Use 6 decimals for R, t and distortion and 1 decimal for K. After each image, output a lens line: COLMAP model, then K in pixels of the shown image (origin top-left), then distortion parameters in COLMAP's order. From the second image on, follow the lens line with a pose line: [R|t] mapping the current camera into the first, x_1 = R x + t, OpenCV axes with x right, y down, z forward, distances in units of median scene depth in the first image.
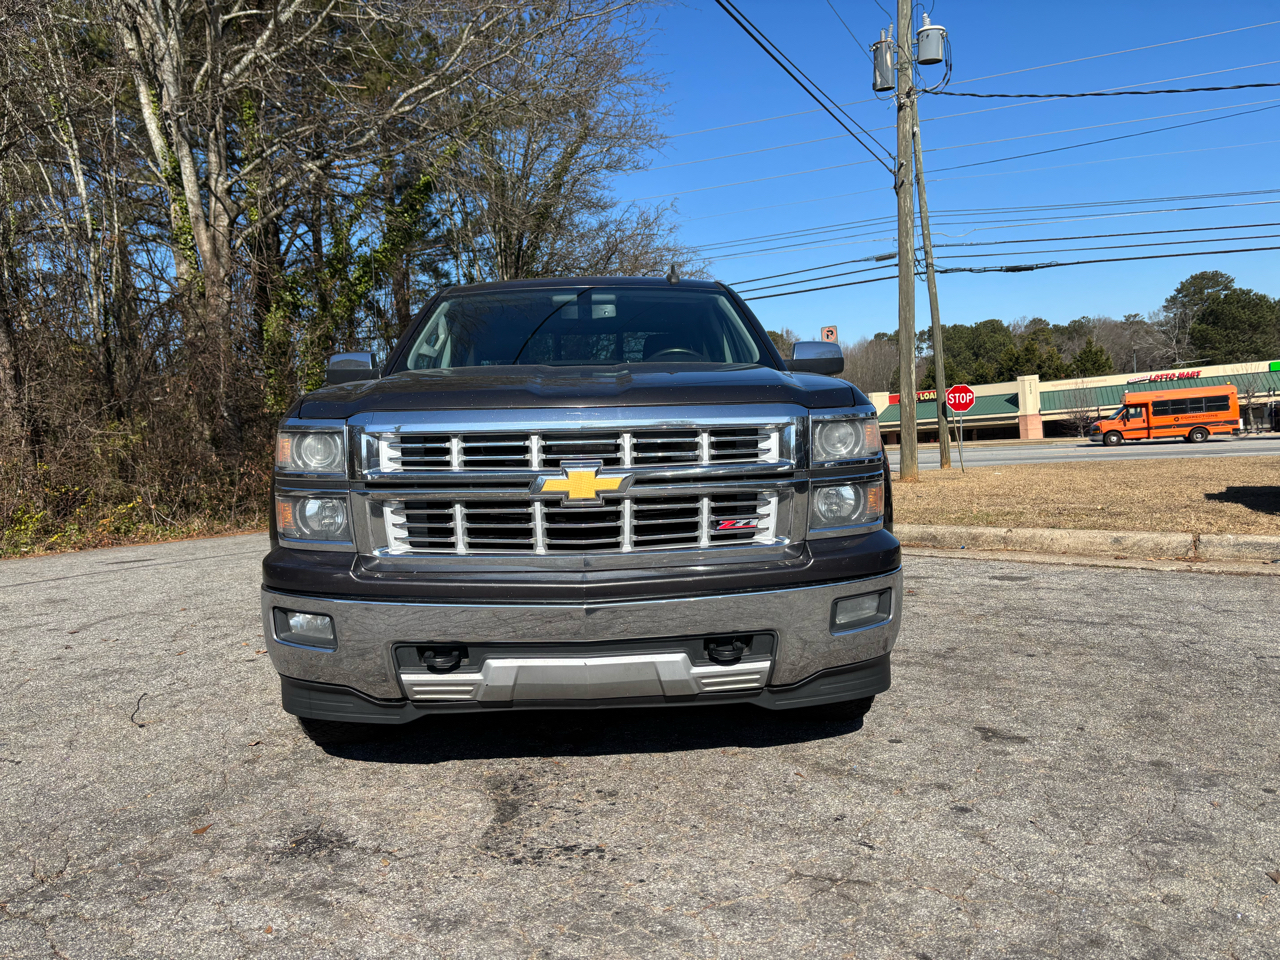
lens RADIAL K [[960.7, 0, 634.5], [0, 960.7, 484.8], [0, 0, 1]] dist [0.050208, -0.052397]
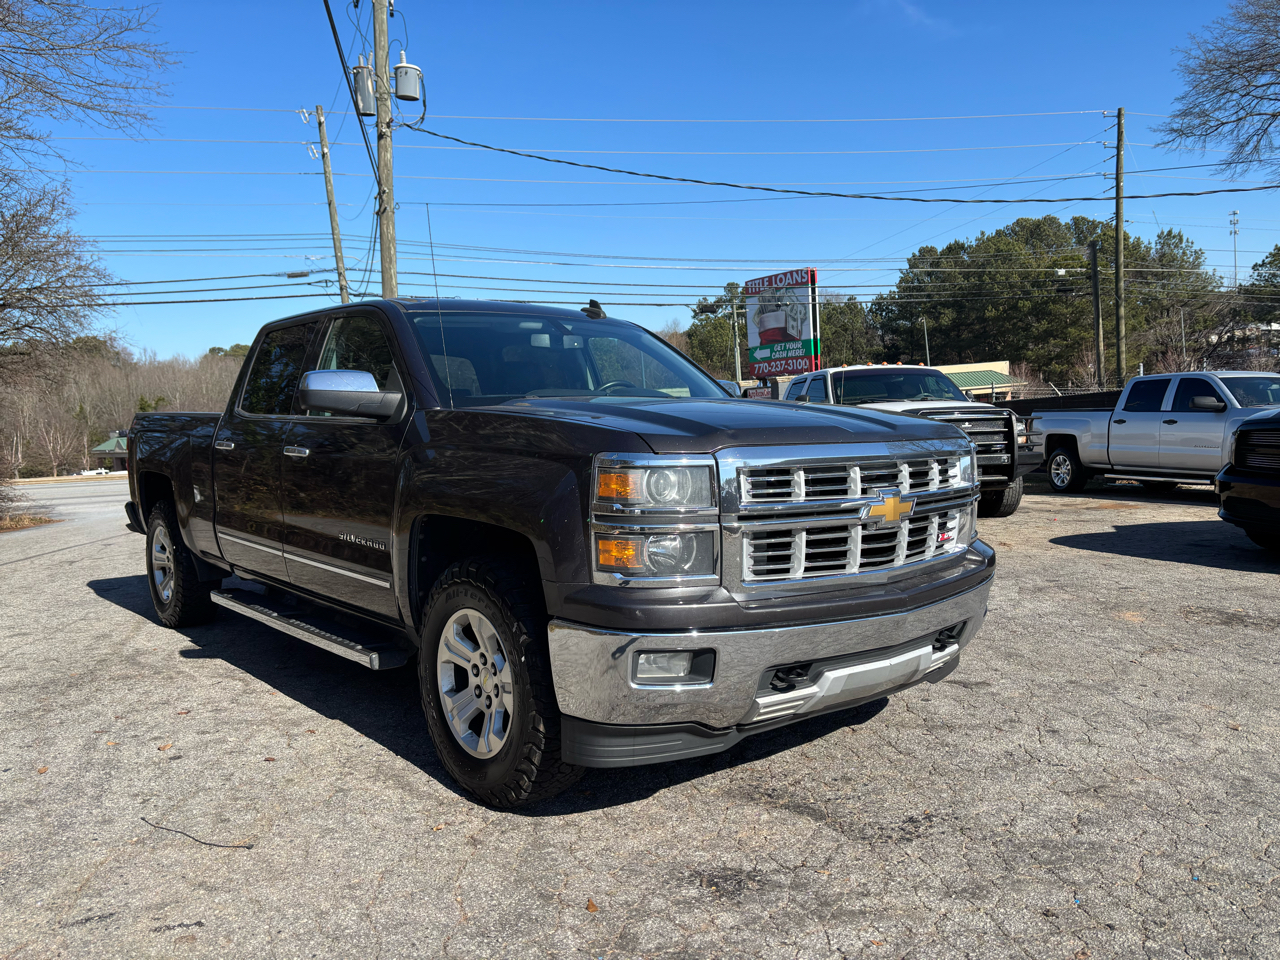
lens RADIAL K [[960.7, 0, 634.5], [0, 960.7, 492.1], [0, 0, 1]] dist [0.050208, -0.052397]
pose [[0.791328, -0.030402, 0.610635, -0.893022], [0.038185, 0.999271, 0.000267, -0.028785], [-0.610198, 0.023106, 0.791912, 0.234322]]
